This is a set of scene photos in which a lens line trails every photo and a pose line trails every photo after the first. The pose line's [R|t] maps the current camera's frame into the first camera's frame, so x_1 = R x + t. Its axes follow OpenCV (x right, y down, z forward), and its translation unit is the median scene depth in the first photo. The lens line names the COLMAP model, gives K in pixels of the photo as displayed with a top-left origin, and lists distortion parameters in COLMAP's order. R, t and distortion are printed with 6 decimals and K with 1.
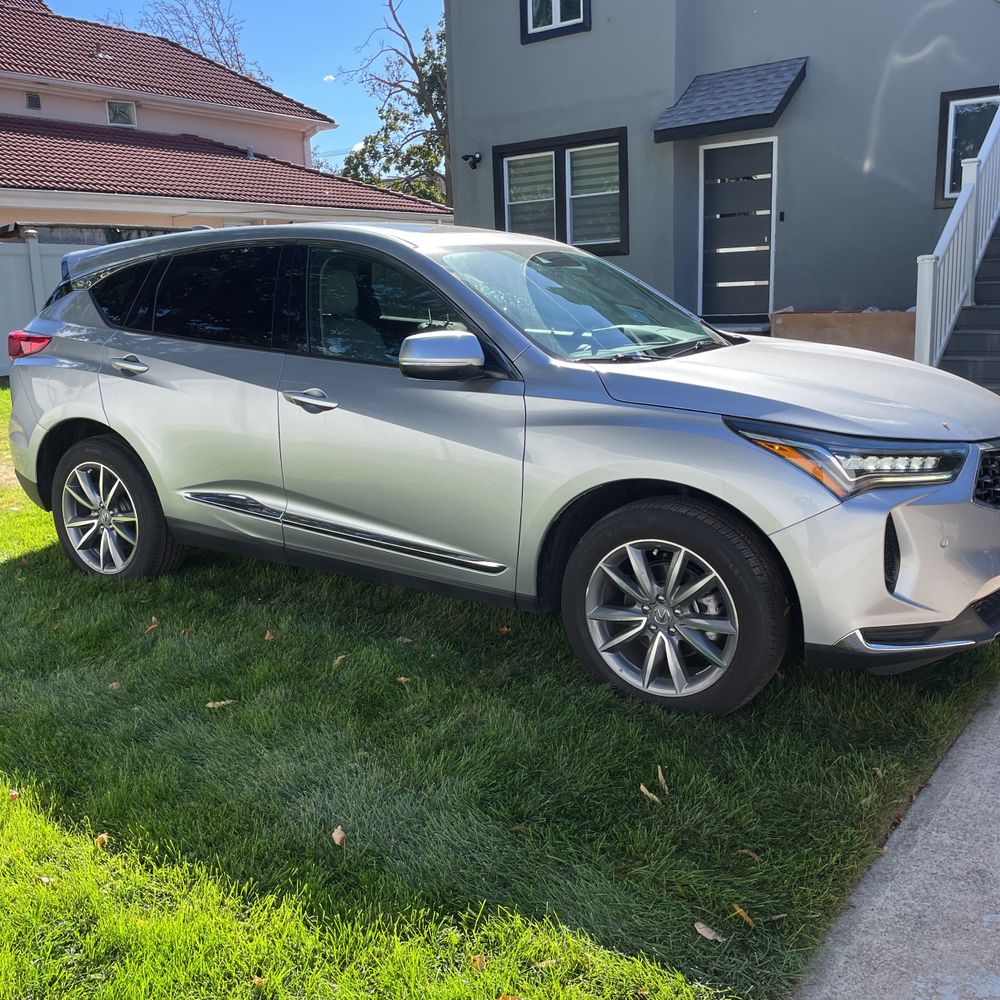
lens RADIAL K [[1006.2, 0, 500.5], [0, 1006.2, 494.6], [0, 0, 1]] dist [0.095472, -0.139091]
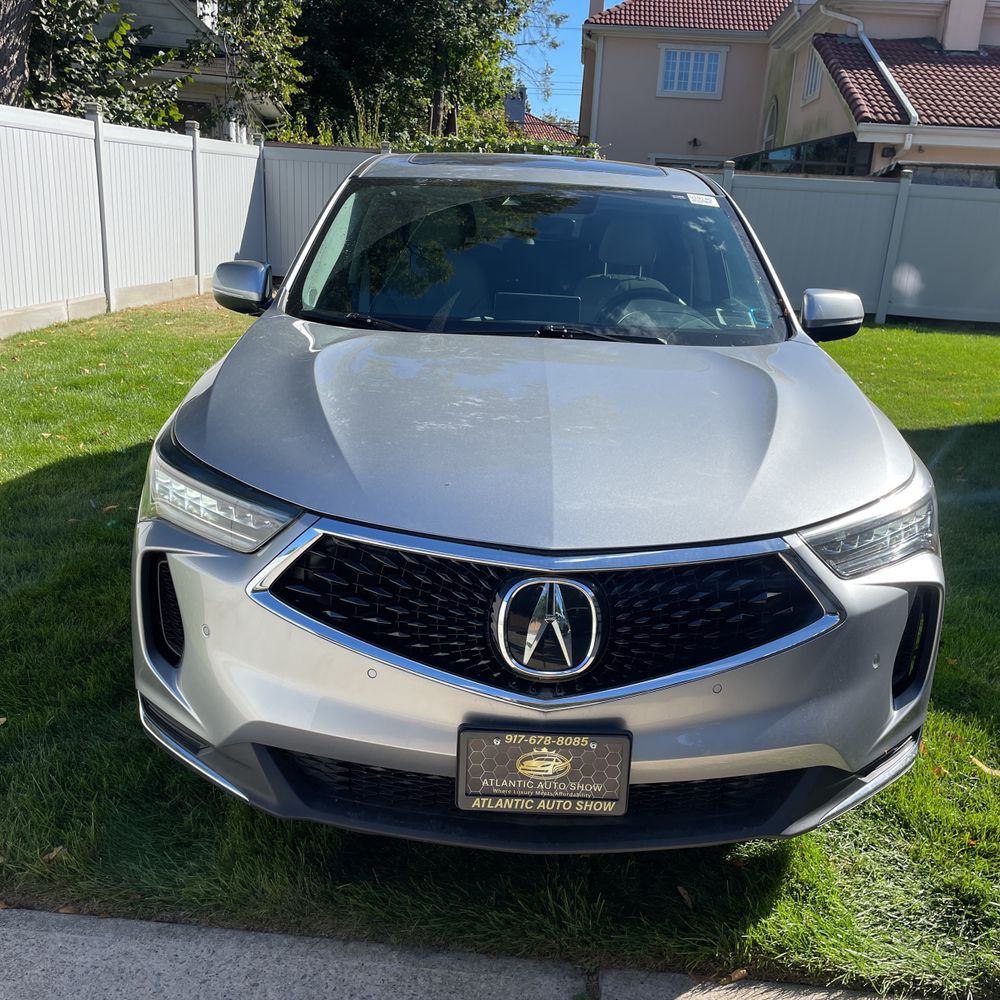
lens RADIAL K [[1010.2, 0, 532.1], [0, 1010.2, 504.8], [0, 0, 1]] dist [0.082828, -0.120465]
pose [[0.538871, 0.289271, -0.791164, 0.251313], [-0.242136, 0.952746, 0.183428, -0.049862], [0.806838, 0.092726, 0.583450, 0.182707]]
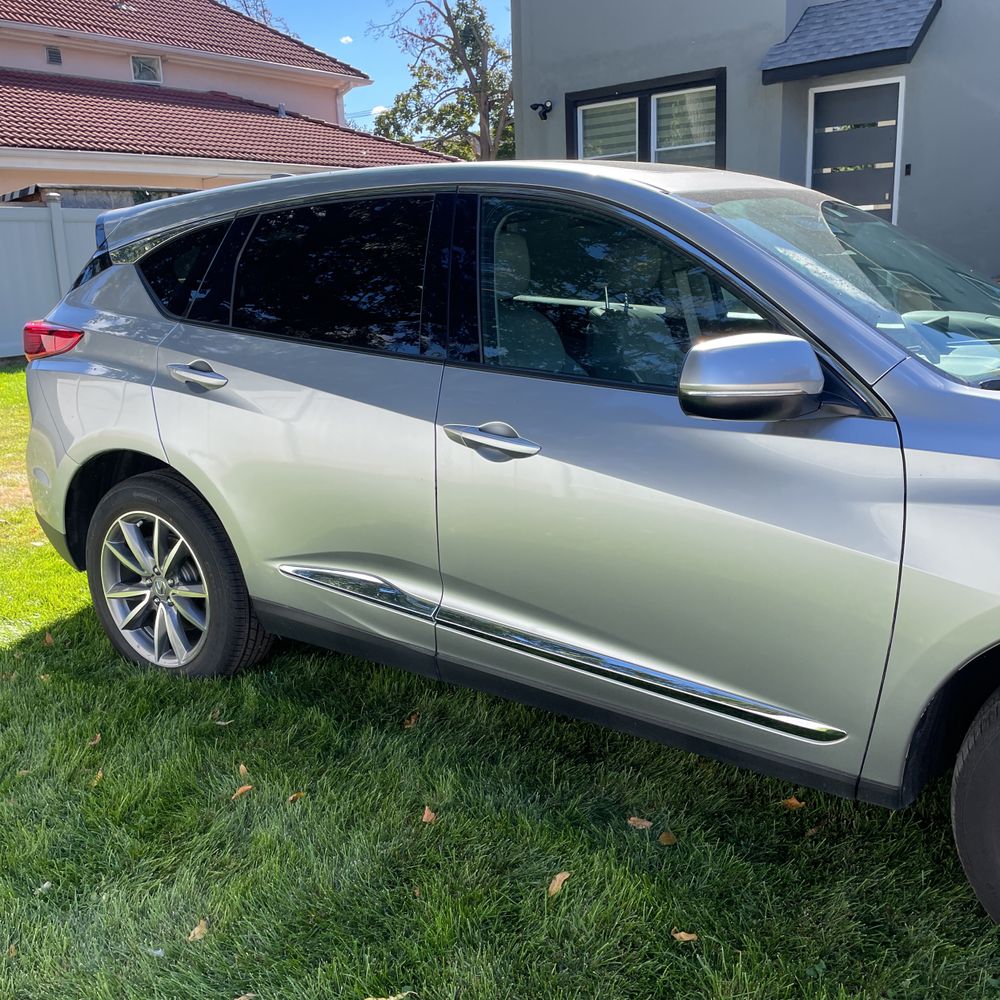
lens RADIAL K [[1005.5, 0, 490.1], [0, 1005.5, 494.6], [0, 0, 1]] dist [0.093390, -0.132498]
pose [[0.999578, 0.002856, -0.028902, -0.051117], [-0.001930, 0.999485, 0.032030, -0.023912], [0.028979, -0.031961, 0.999069, 0.111184]]
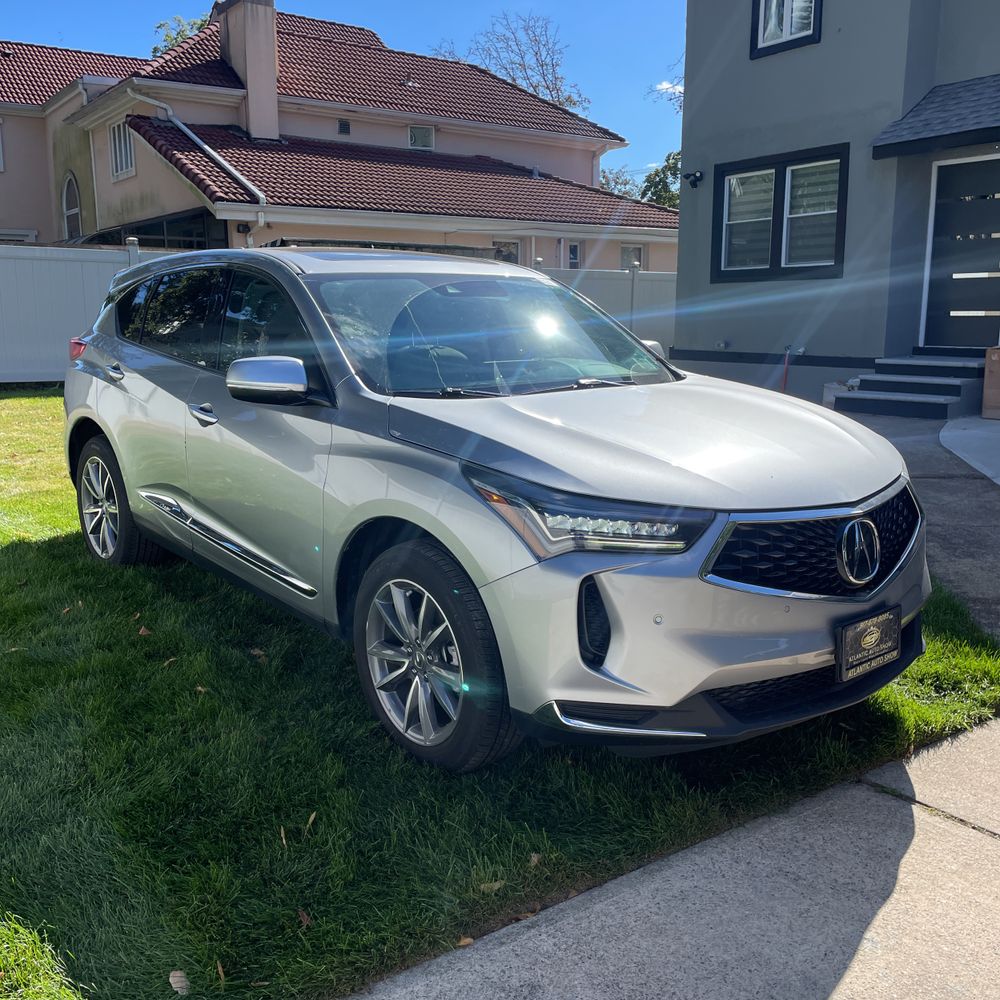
lens RADIAL K [[1003.6, 0, 513.9], [0, 1003.6, 493.4], [0, 0, 1]] dist [0.095008, -0.135053]
pose [[0.952189, 0.087428, -0.292732, 0.132140], [-0.091543, 0.995801, -0.000360, -0.012131], [0.291472, 0.027140, 0.956194, 0.024801]]
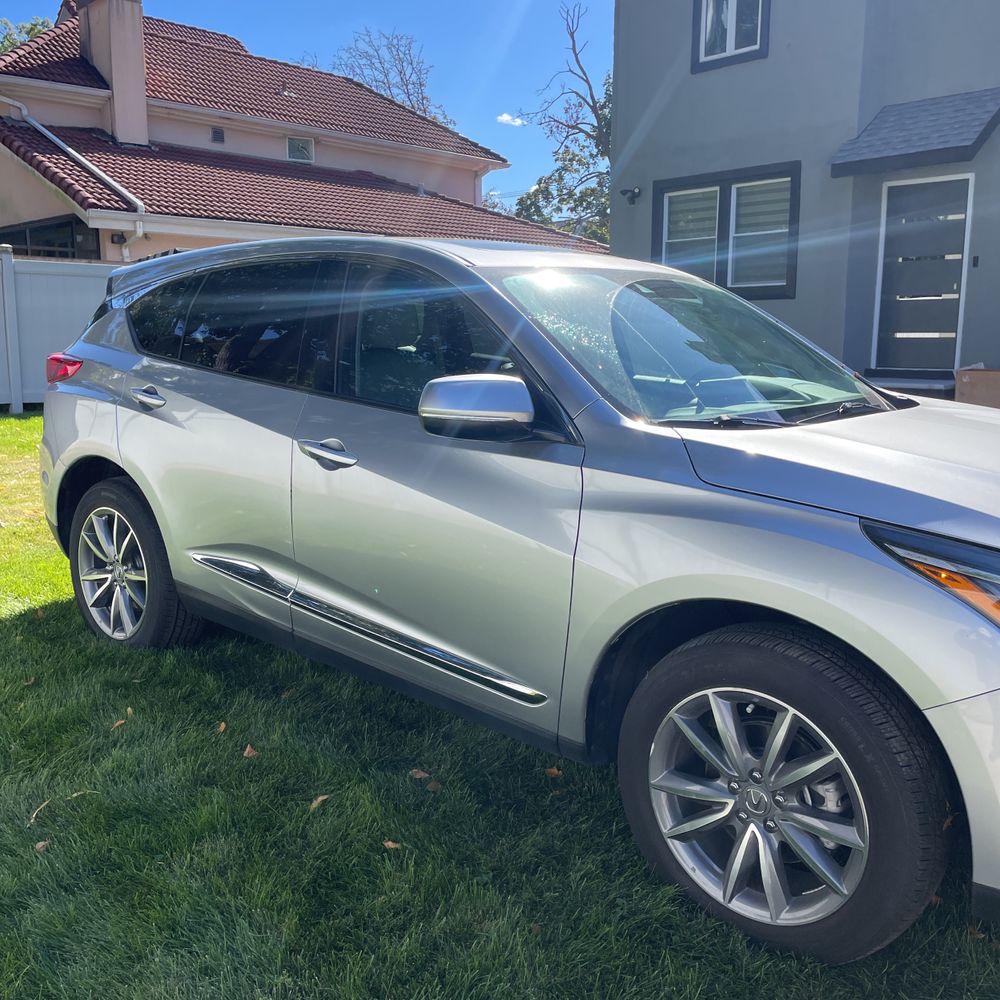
lens RADIAL K [[1003.6, 0, 513.9], [0, 1003.6, 493.4], [0, 0, 1]] dist [0.095008, -0.135053]
pose [[0.987243, 0.062780, -0.146319, 0.021877], [-0.068680, 0.997003, -0.035623, -0.013282], [0.143644, 0.045218, 0.988596, 0.073716]]
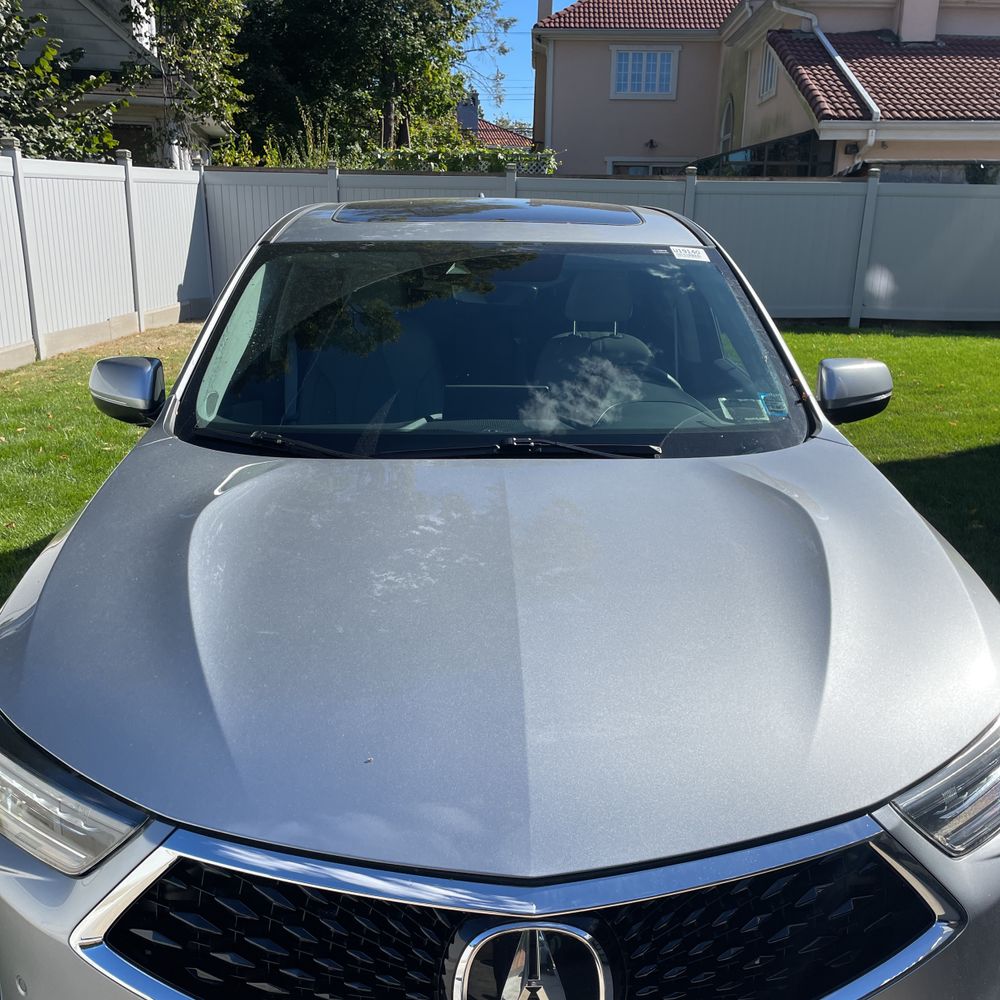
lens RADIAL K [[1008.3, 0, 528.5], [0, 1008.3, 498.9], [0, 0, 1]] dist [0.087715, -0.126231]
pose [[0.570649, 0.256469, -0.780117, 0.204056], [-0.199181, 0.964839, 0.171499, -0.068230], [0.796672, 0.057519, 0.601669, 0.211482]]
